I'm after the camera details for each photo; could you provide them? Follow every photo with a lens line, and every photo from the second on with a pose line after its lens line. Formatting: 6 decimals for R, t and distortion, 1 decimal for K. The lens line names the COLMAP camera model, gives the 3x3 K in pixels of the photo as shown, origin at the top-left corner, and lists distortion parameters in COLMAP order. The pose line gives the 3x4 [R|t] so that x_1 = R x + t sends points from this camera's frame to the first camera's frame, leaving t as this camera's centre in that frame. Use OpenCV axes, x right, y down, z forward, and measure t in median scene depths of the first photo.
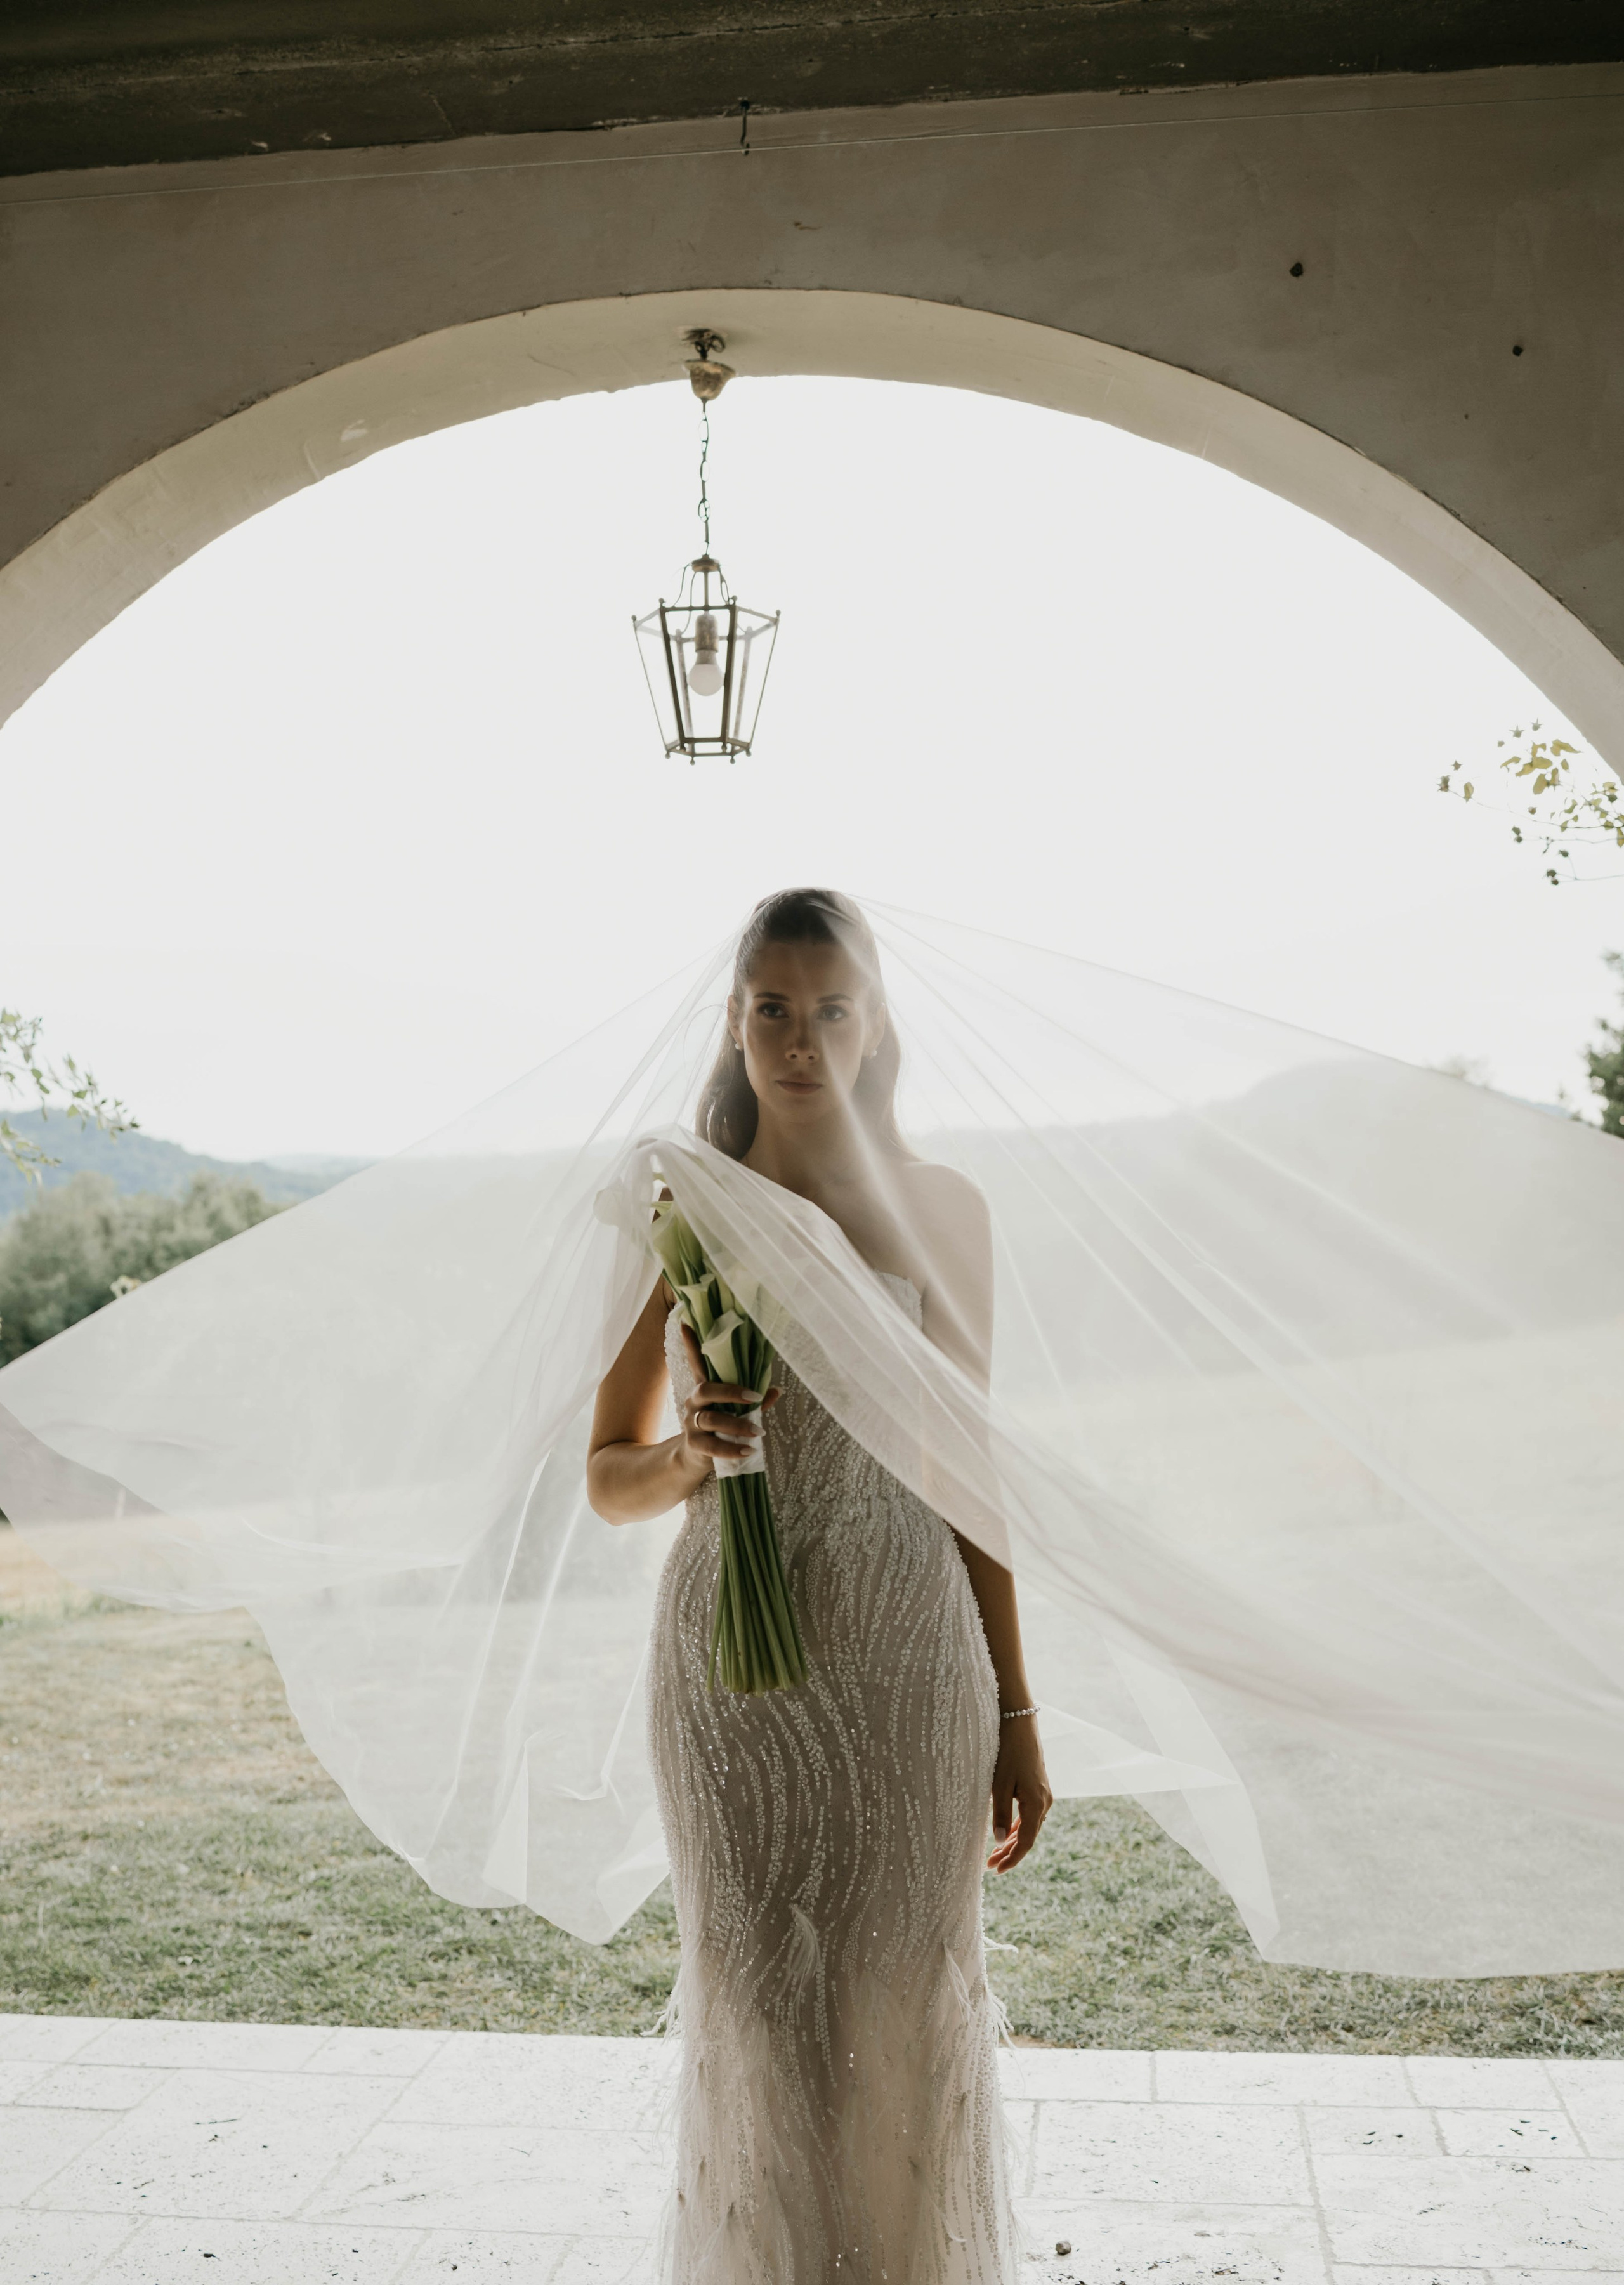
lens RADIAL K [[2846.3, 0, 814.0], [0, 2846.3, 1157.6], [0, 0, 1]] dist [-0.003811, 0.000000]
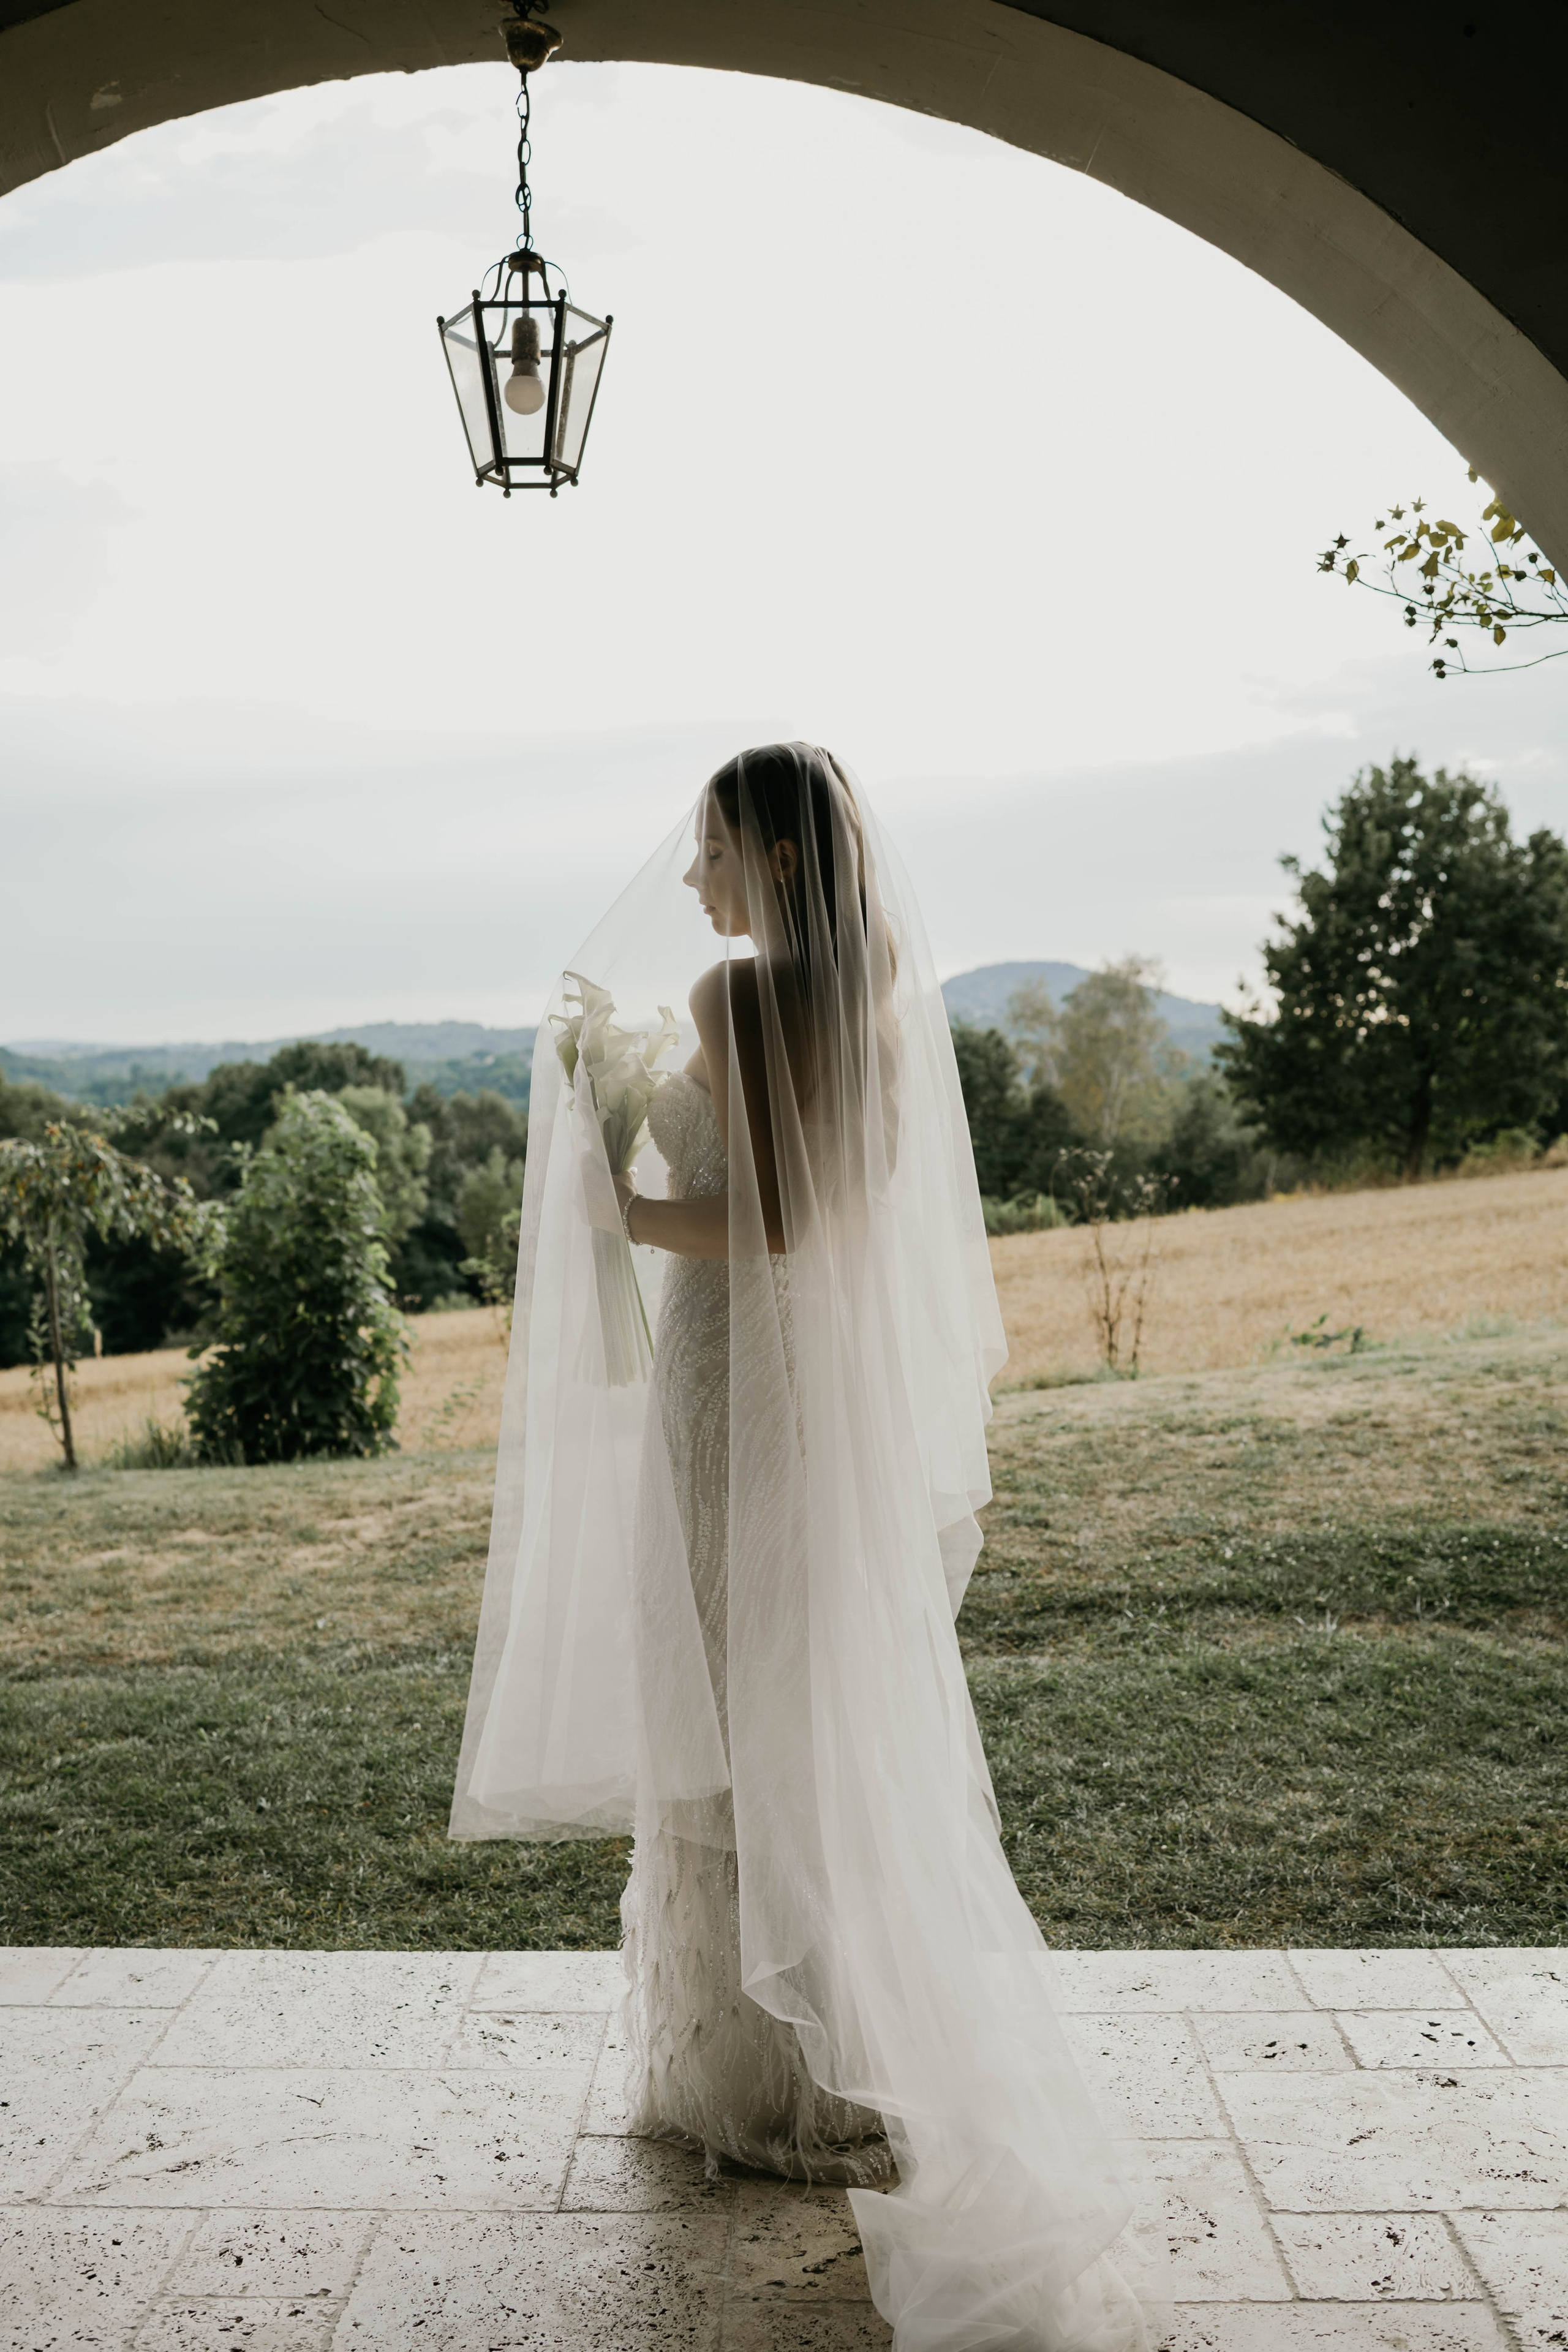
lens RADIAL K [[2444.4, 0, 760.0], [0, 2444.4, 1167.1], [0, 0, 1]] dist [-0.018245, 0.000000]
pose [[0.994068, 0.003596, 0.108698, -0.045850], [-0.007385, 0.999378, 0.034477, 0.038682], [-0.108506, -0.035076, 0.993477, 0.246937]]
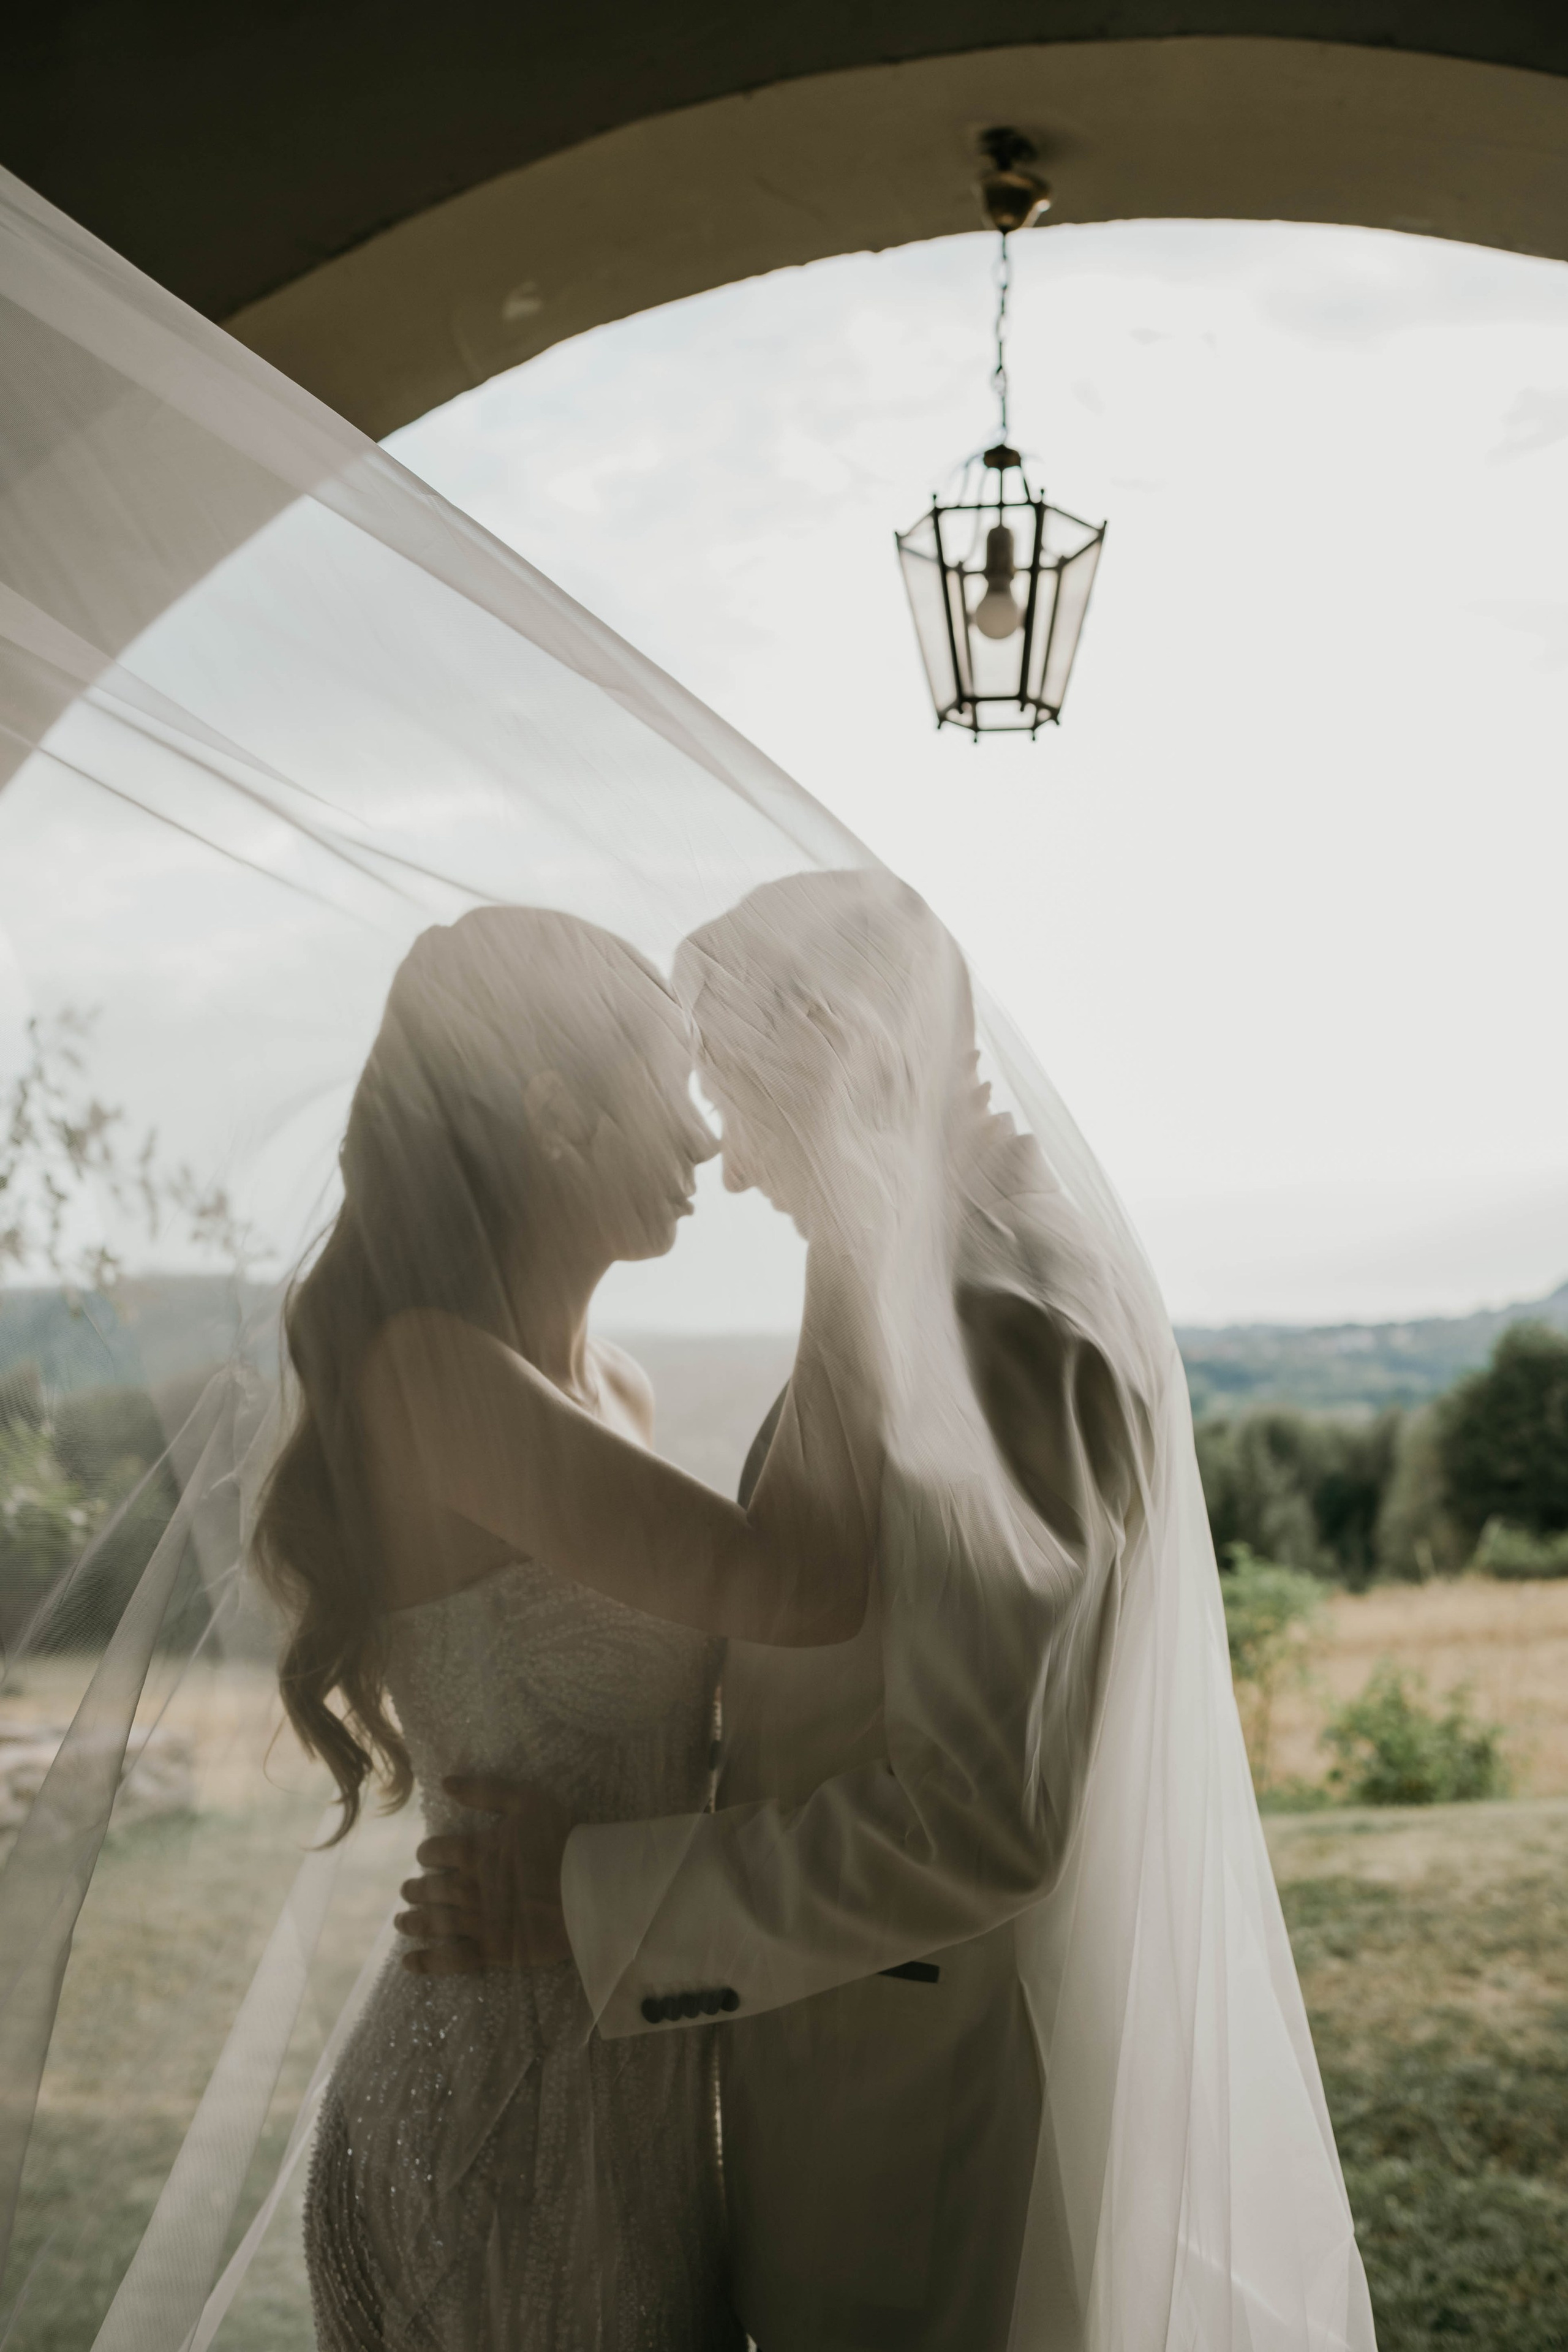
lens RADIAL K [[2444.4, 0, 788.1], [0, 2444.4, 1171.0], [0, 0, 1]] dist [-0.018245, 0.000000]
pose [[0.992138, 0.020562, -0.123444, -0.012332], [-0.029417, 0.997089, -0.070342, 0.008740], [0.121638, 0.073420, 0.989855, 0.410475]]
